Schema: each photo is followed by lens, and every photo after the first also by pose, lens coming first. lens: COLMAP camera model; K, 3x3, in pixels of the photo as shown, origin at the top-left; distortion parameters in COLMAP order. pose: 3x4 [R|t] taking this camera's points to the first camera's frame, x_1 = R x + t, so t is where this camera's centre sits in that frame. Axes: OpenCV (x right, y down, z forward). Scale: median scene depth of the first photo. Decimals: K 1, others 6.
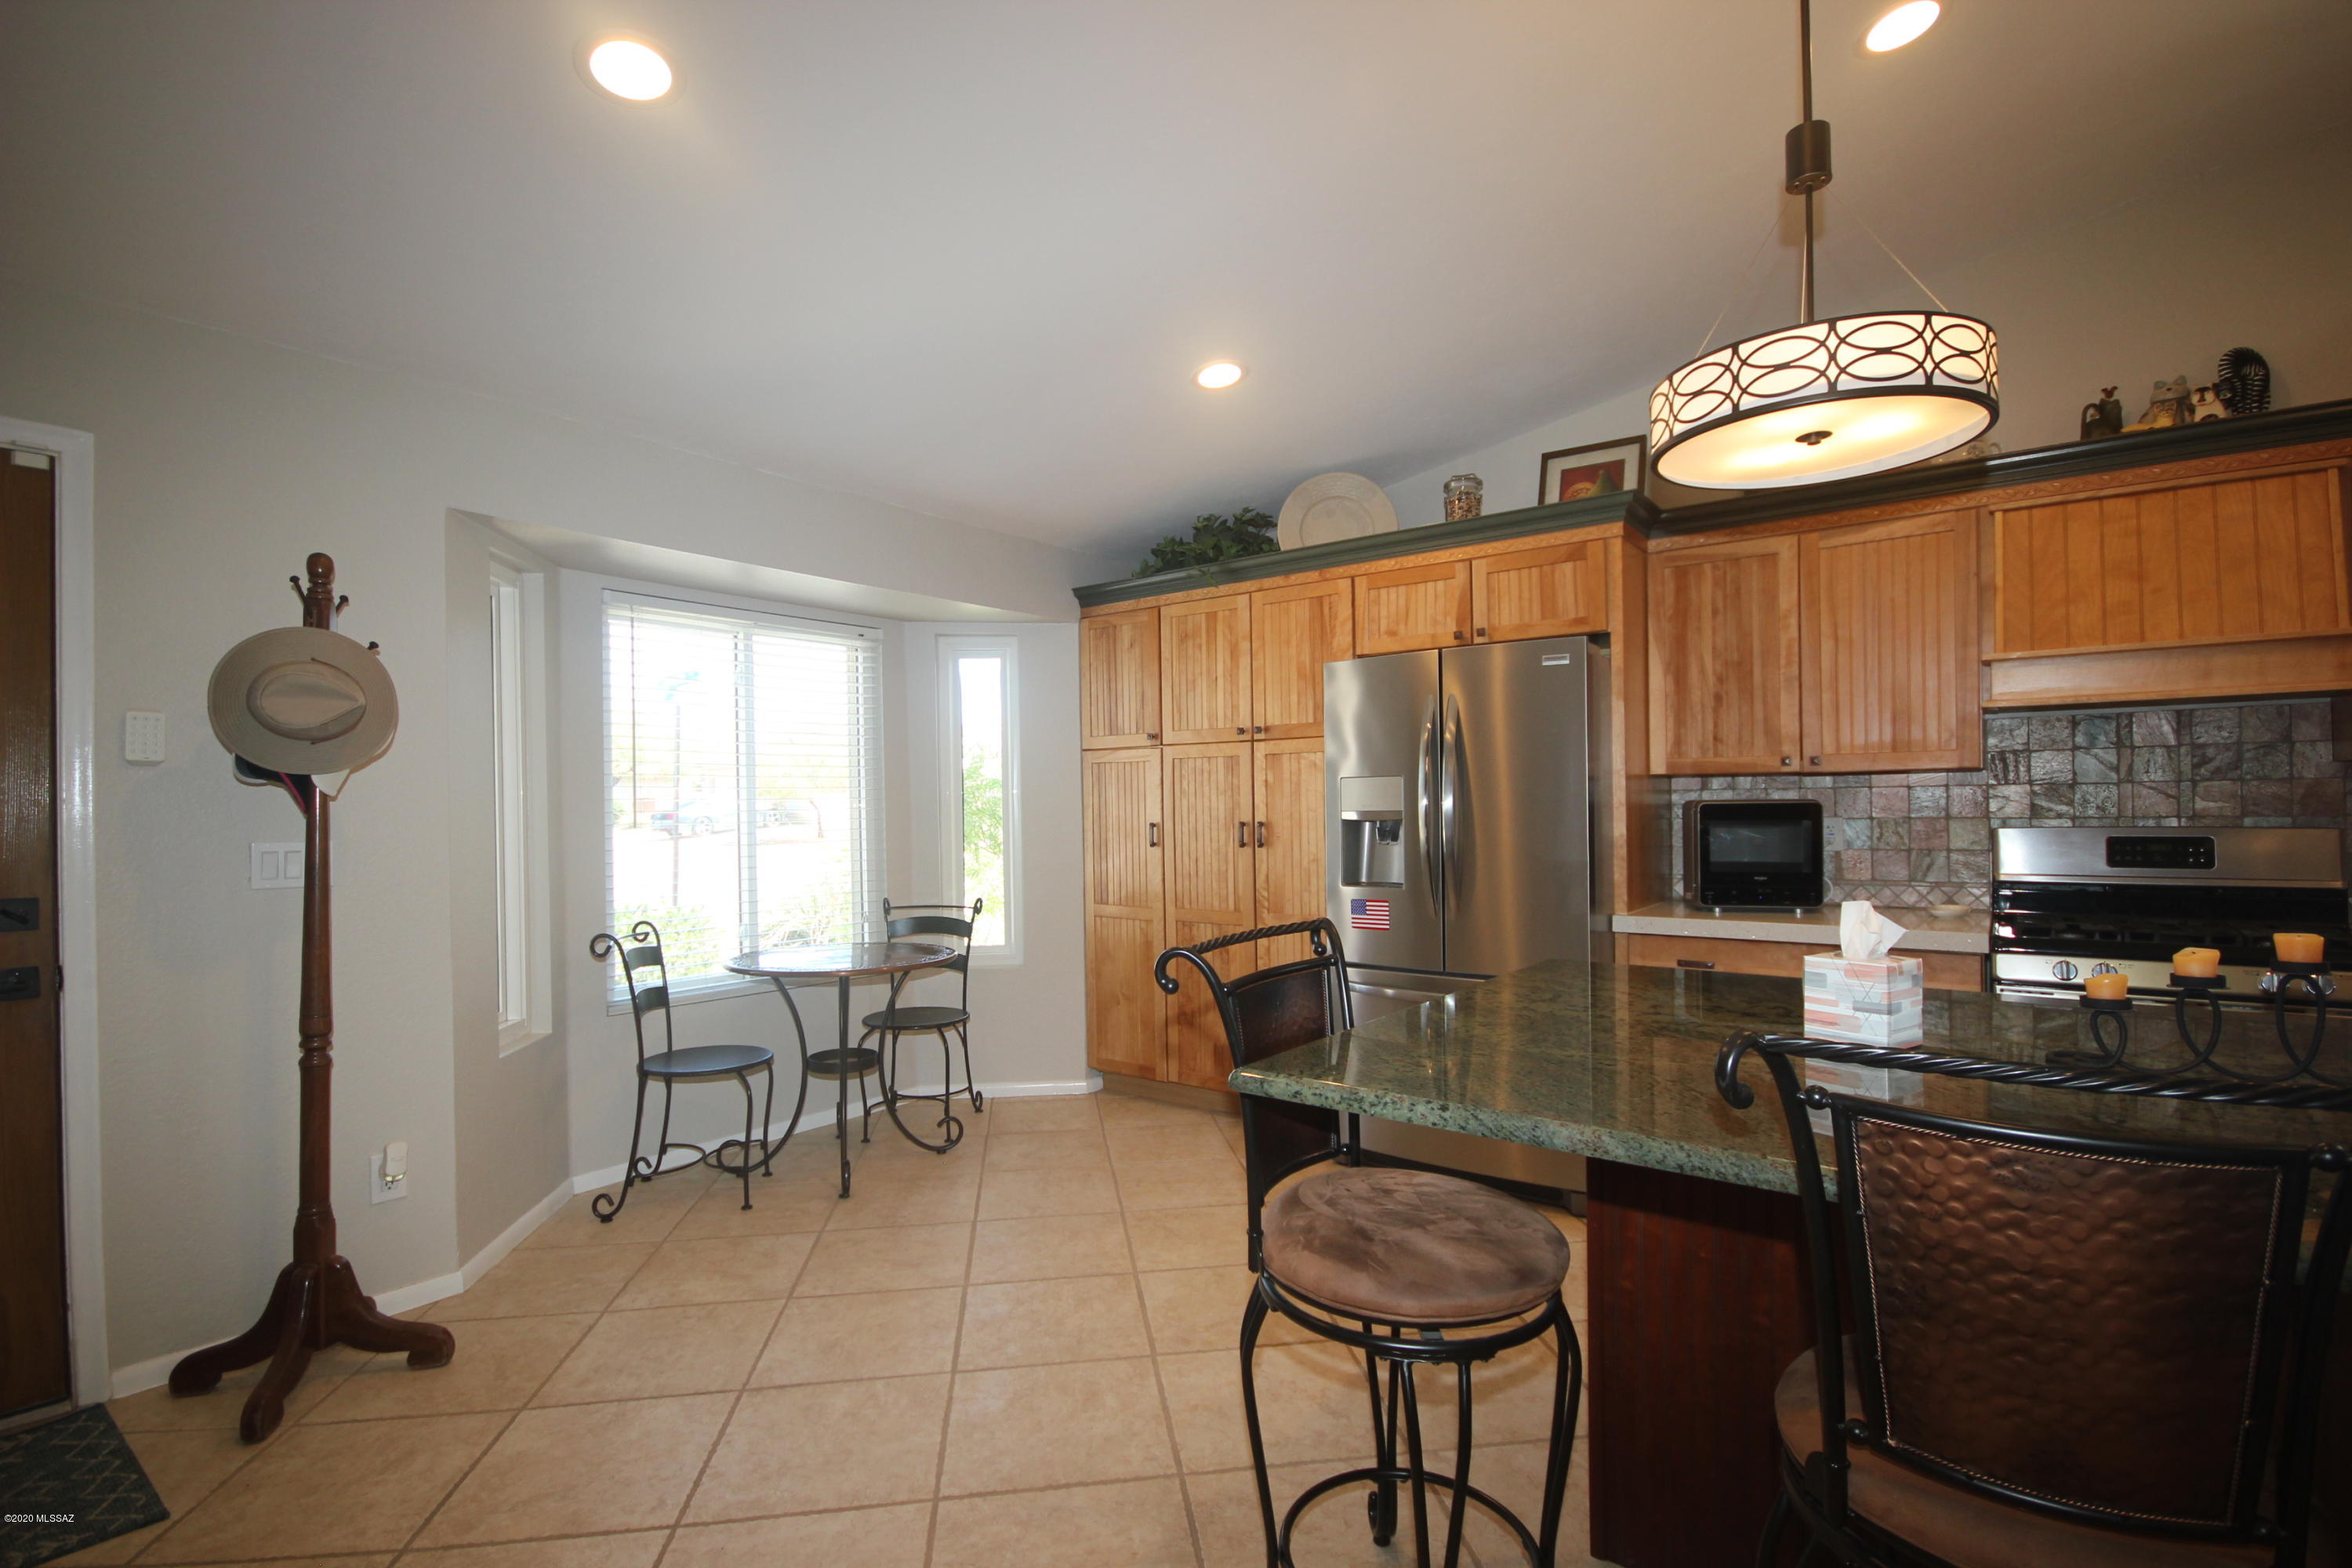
lens RADIAL K [[1084.5, 0, 1175.0], [0, 1084.5, 799.4], [0, 0, 1]] dist [0.007952, -0.010373]
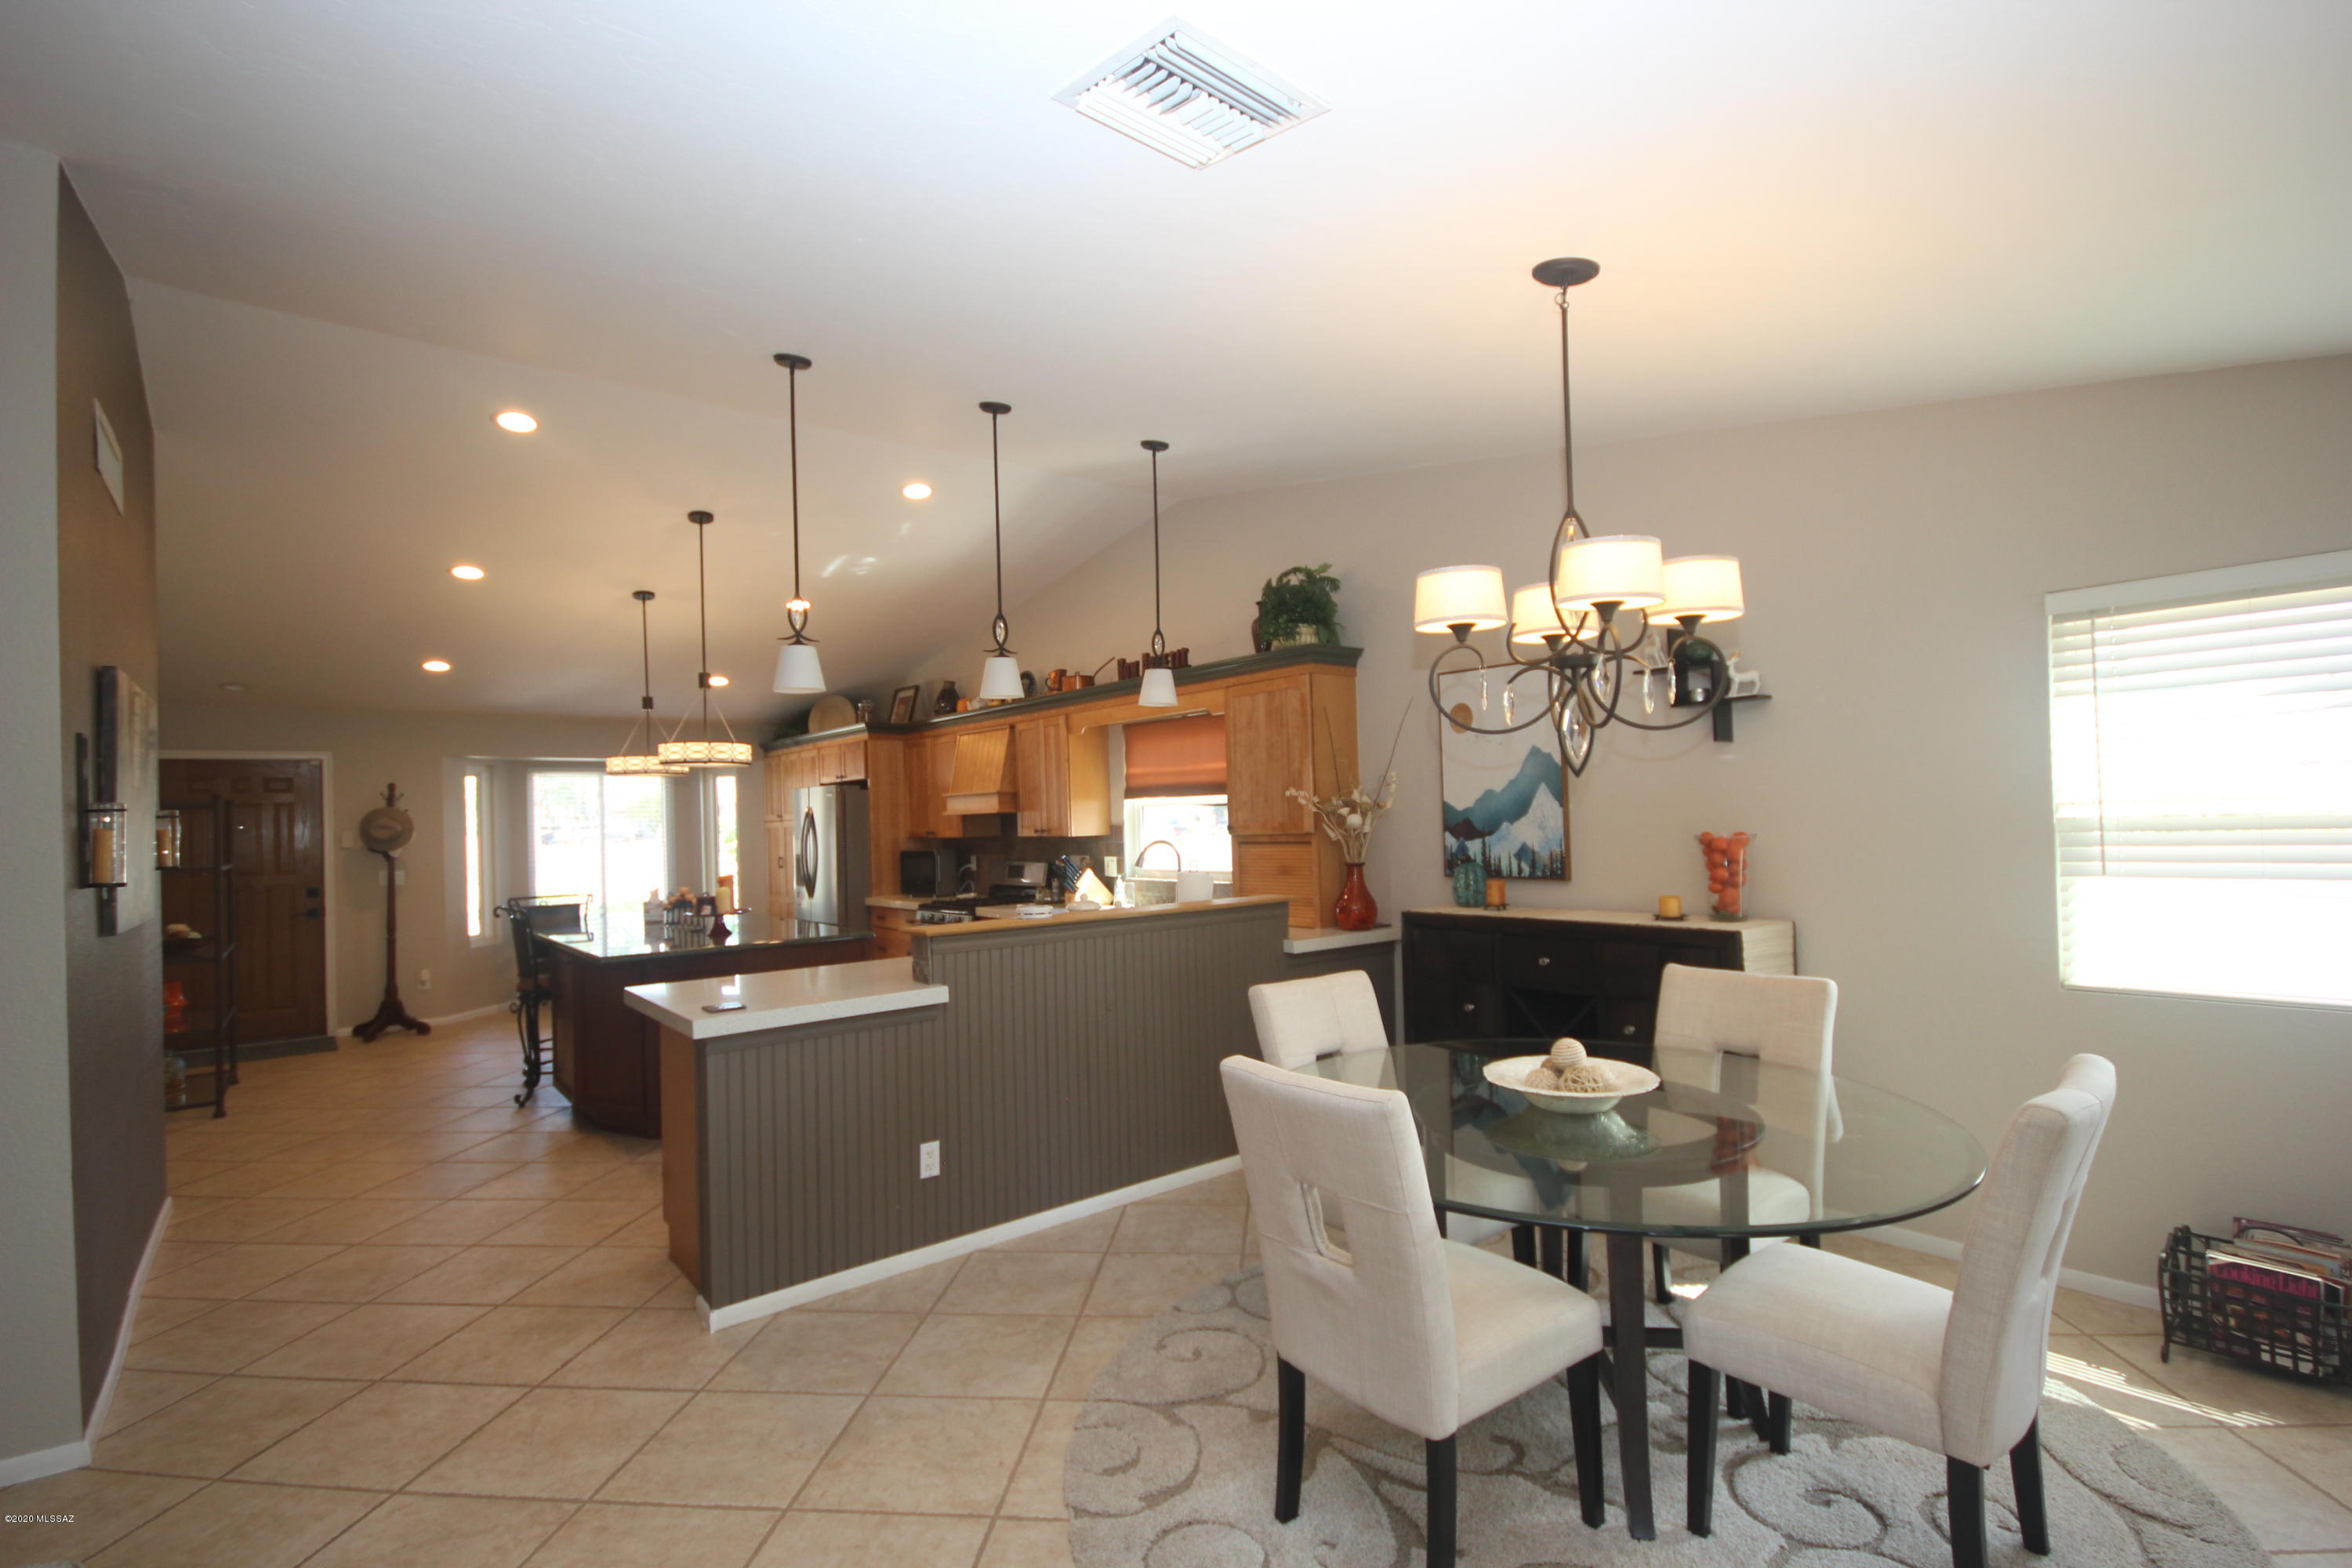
lens RADIAL K [[1084.5, 0, 1173.7], [0, 1084.5, 783.1], [0, 0, 1]] dist [0.007952, -0.010373]
pose [[0.974040, -0.021822, -0.225323, 1.596905], [0.016715, 0.999559, -0.024546, -0.074942], [0.225759, 0.020142, 0.973975, -1.180021]]
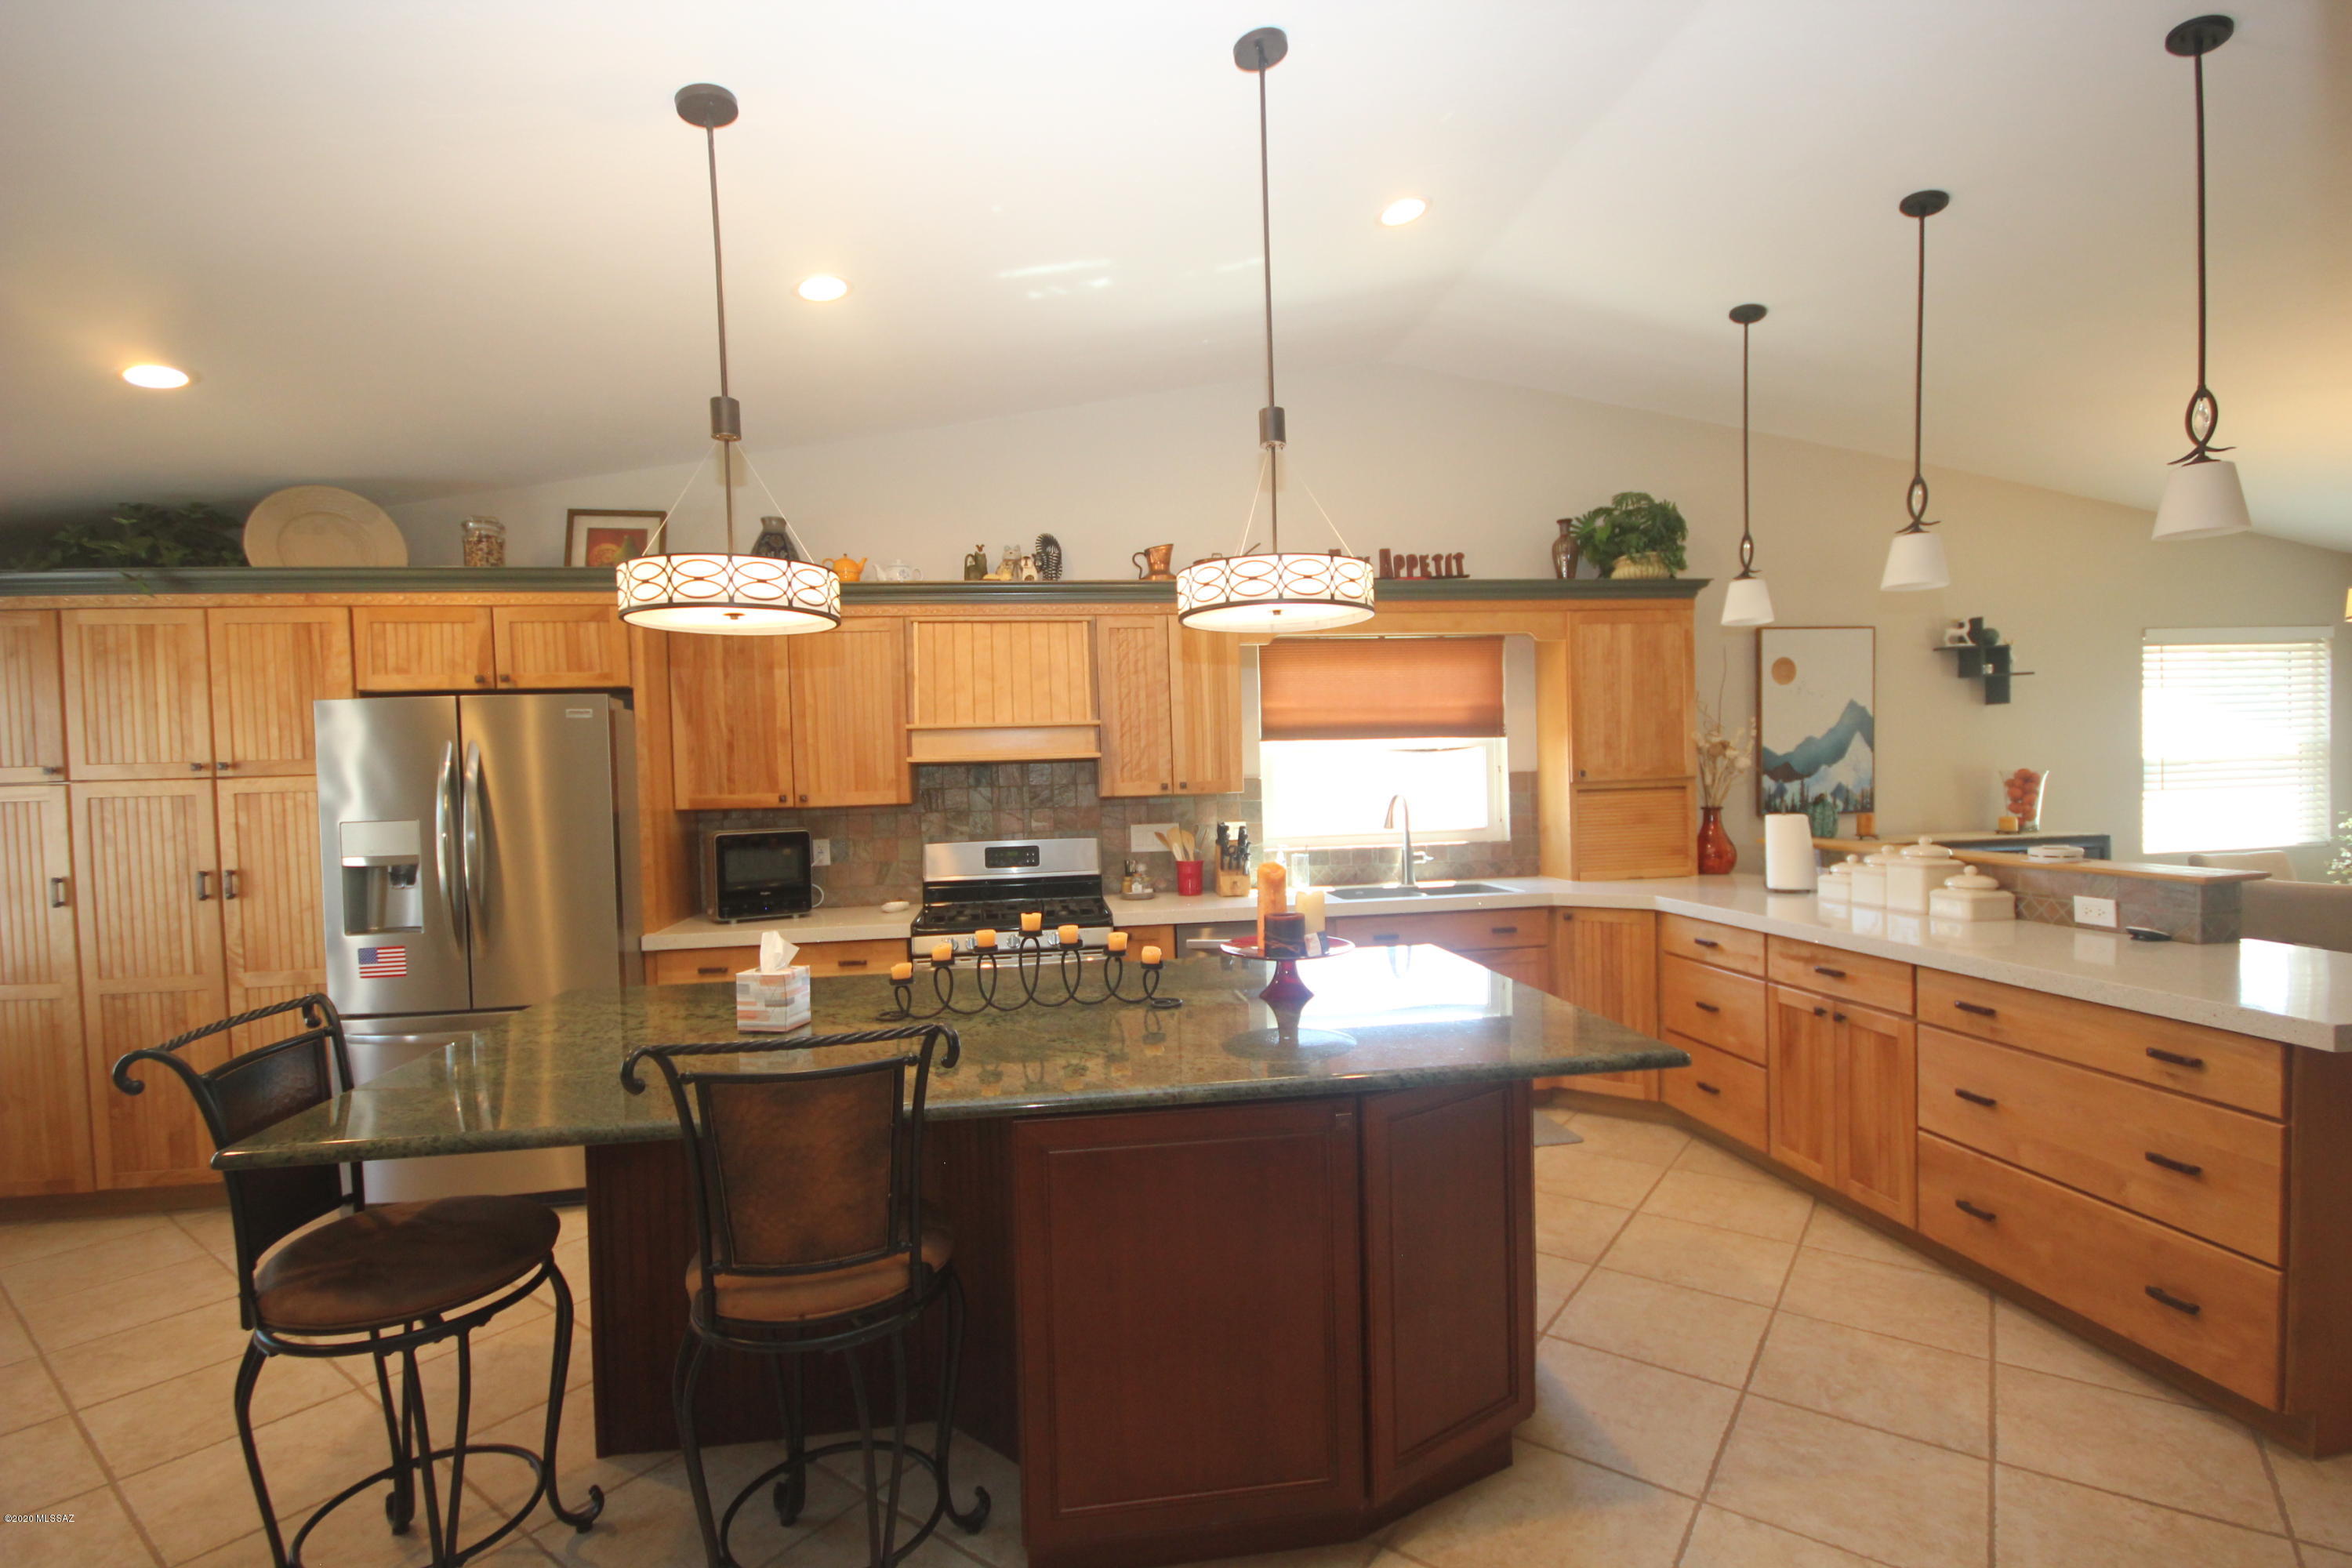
lens RADIAL K [[1084.5, 0, 1179.0], [0, 1084.5, 799.1], [0, 0, 1]] dist [0.007952, -0.010373]
pose [[0.694845, -0.025194, 0.718718, -0.021198], [0.017374, 0.999683, 0.018246, -0.048903], [-0.718950, -0.000192, 0.695062, -0.201417]]
